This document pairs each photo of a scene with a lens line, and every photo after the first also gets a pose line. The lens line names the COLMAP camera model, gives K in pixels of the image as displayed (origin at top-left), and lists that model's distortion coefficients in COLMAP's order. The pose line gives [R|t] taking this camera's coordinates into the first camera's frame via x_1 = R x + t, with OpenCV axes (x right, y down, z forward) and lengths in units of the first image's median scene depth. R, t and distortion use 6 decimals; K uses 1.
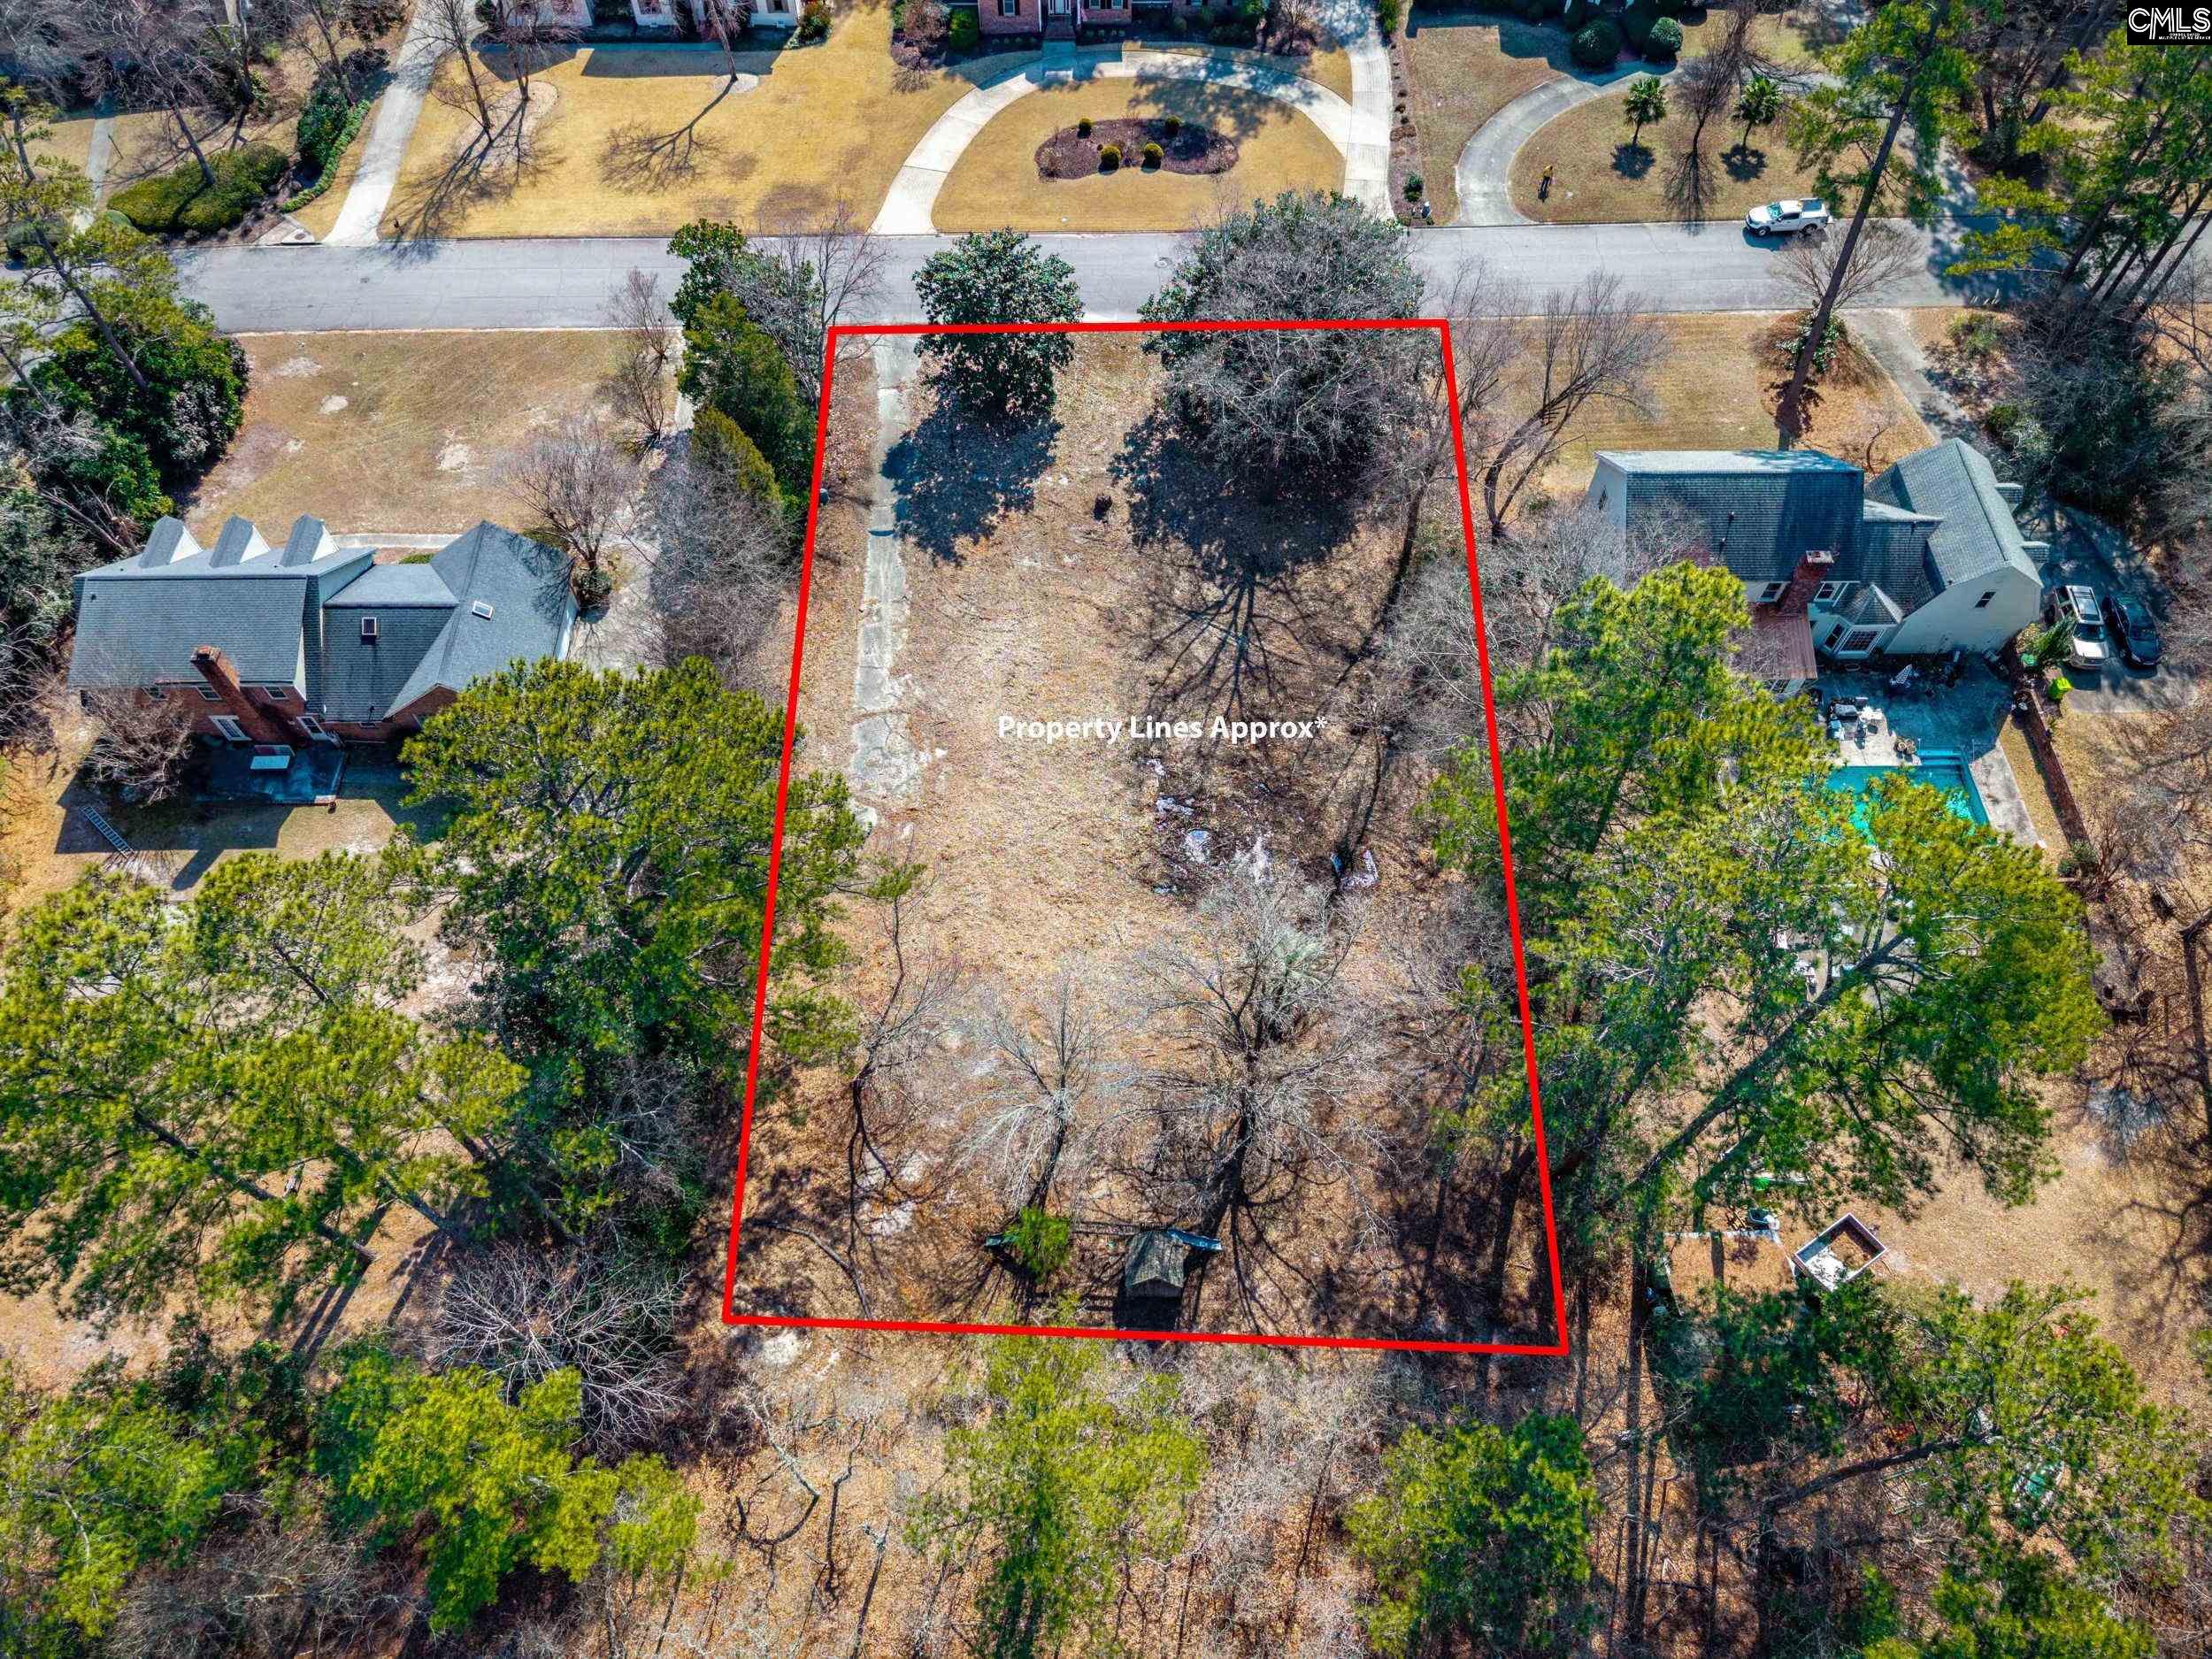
lens RADIAL K [[1483.6, 0, 1104.4], [0, 1483.6, 835.0], [0, 0, 1]] dist [0.017436, -0.021195]
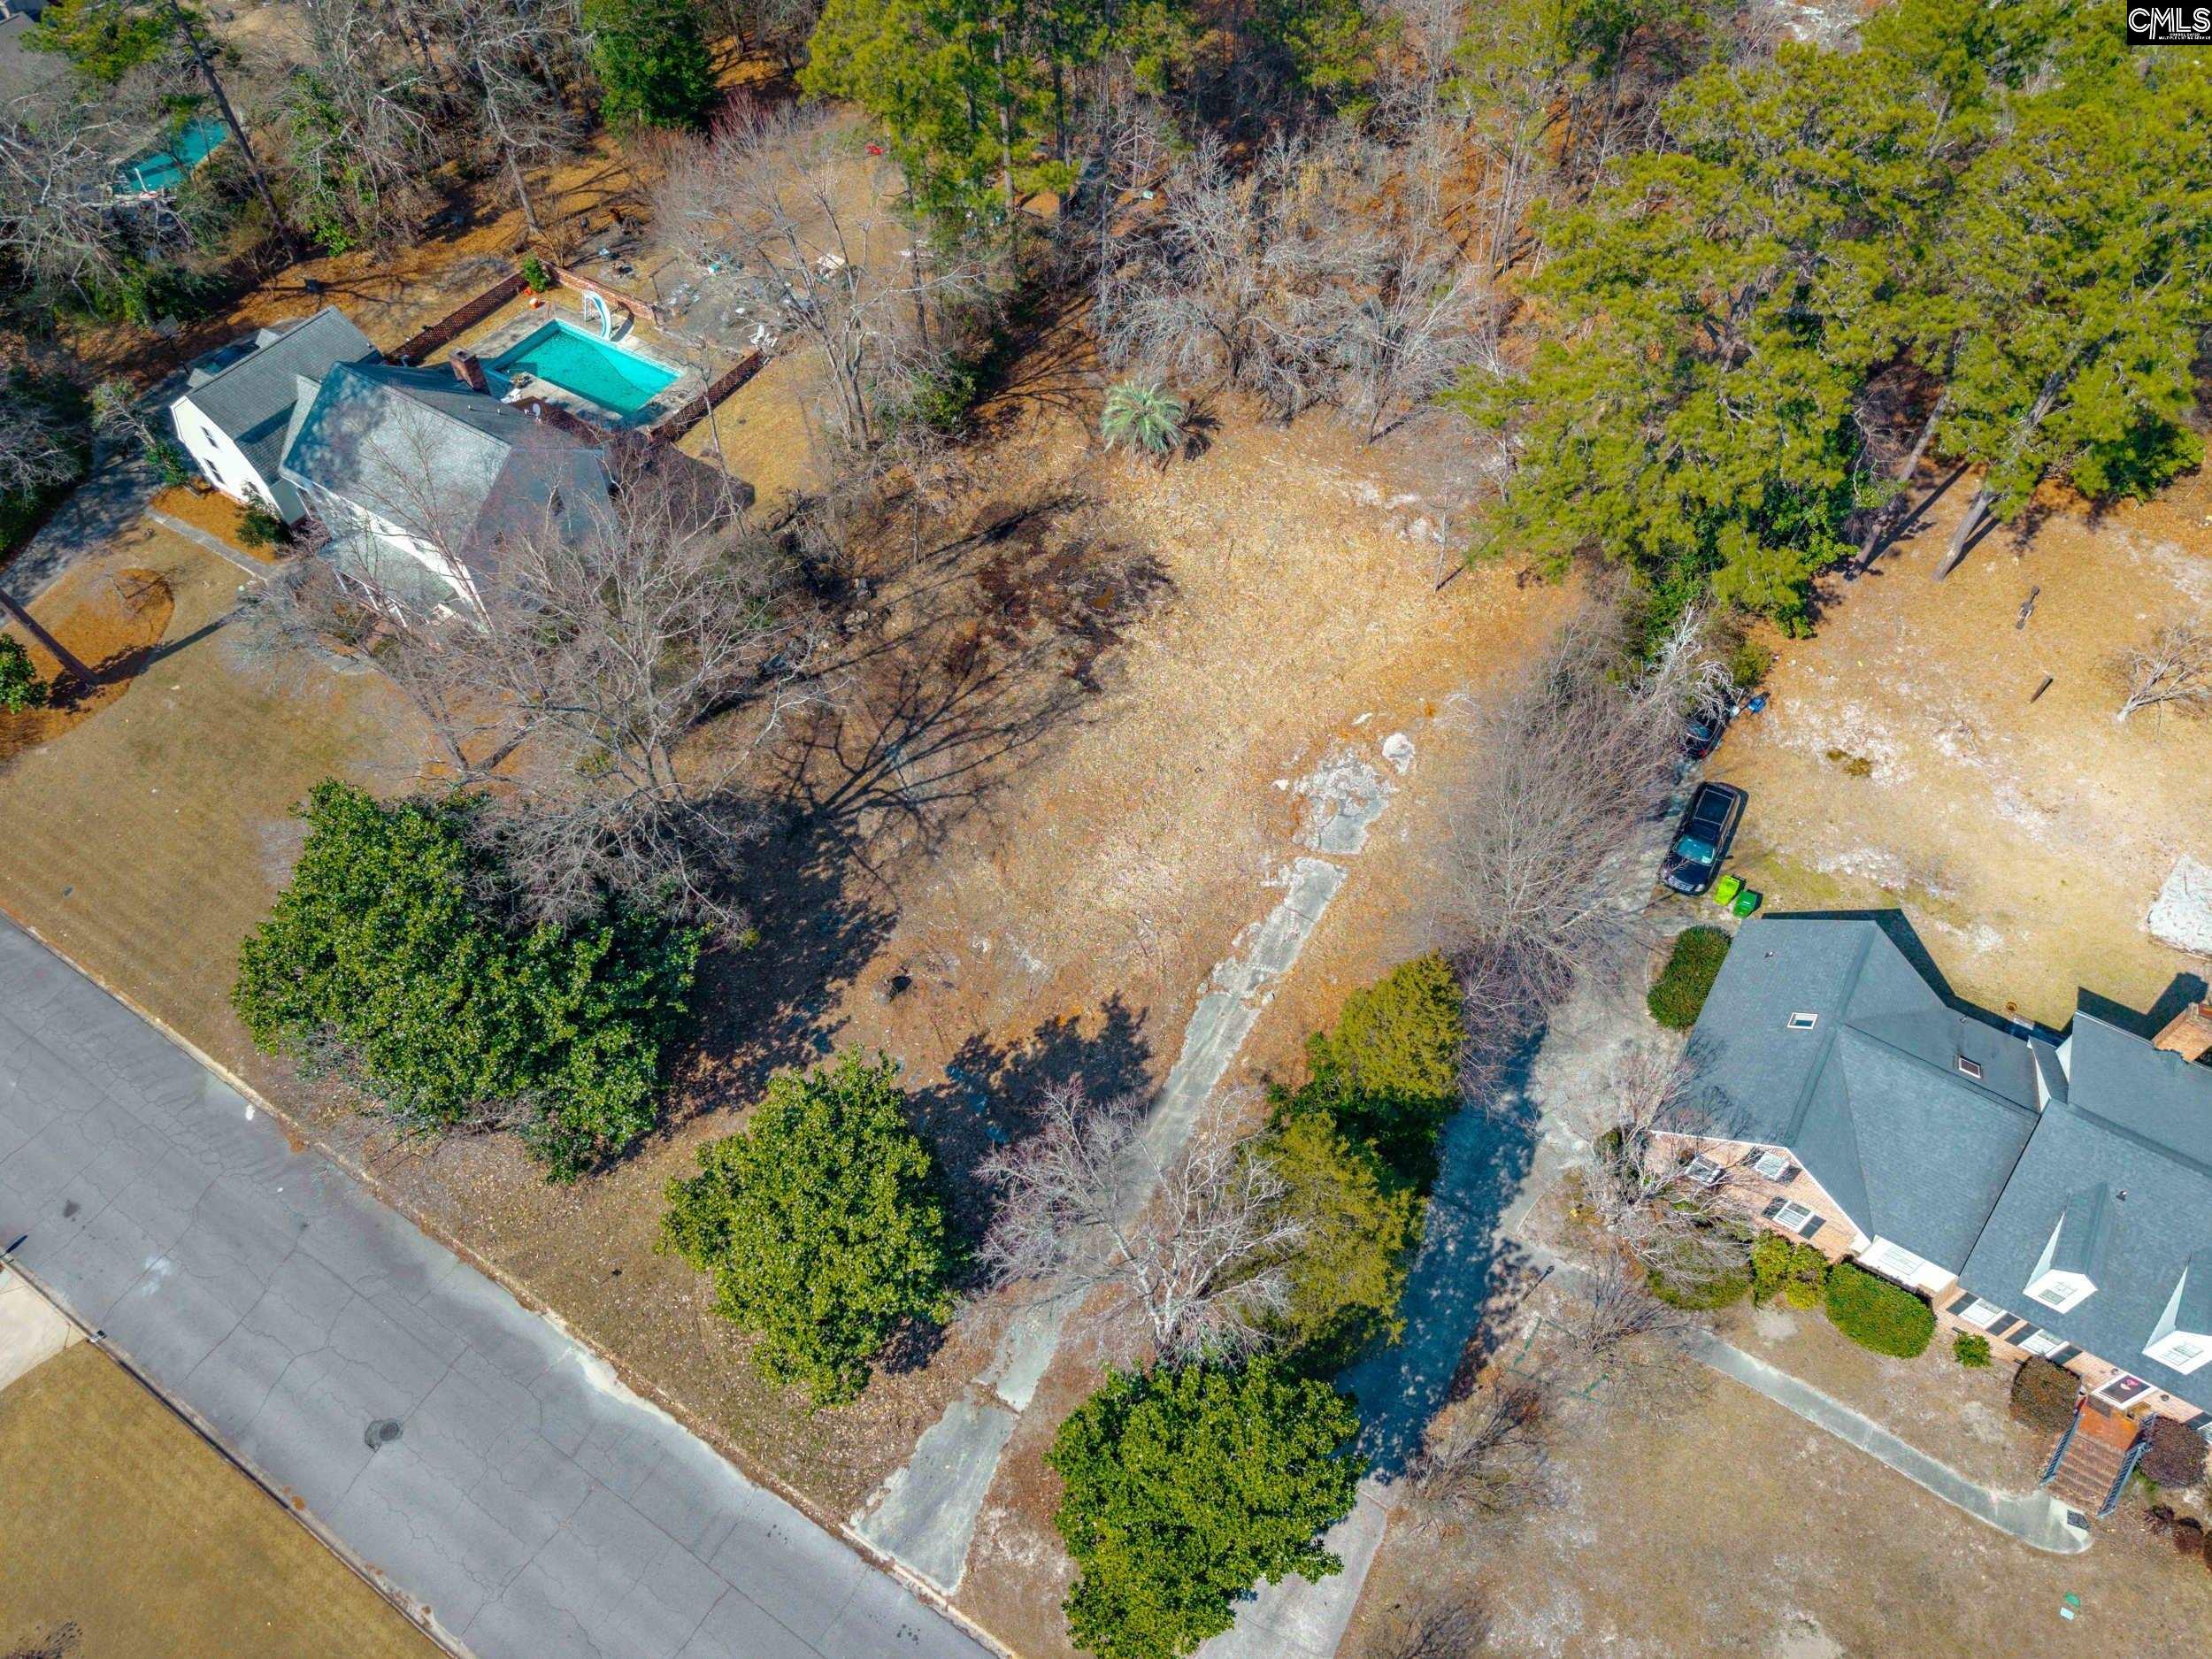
lens RADIAL K [[1483.6, 0, 1097.7], [0, 1483.6, 838.9], [0, 0, 1]] dist [0.017436, -0.021195]
pose [[-0.837898, -0.428460, 0.338155, -0.301706], [0.467179, -0.242584, 0.850233, -0.782062], [-0.282260, 0.870388, 0.403429, 0.650996]]
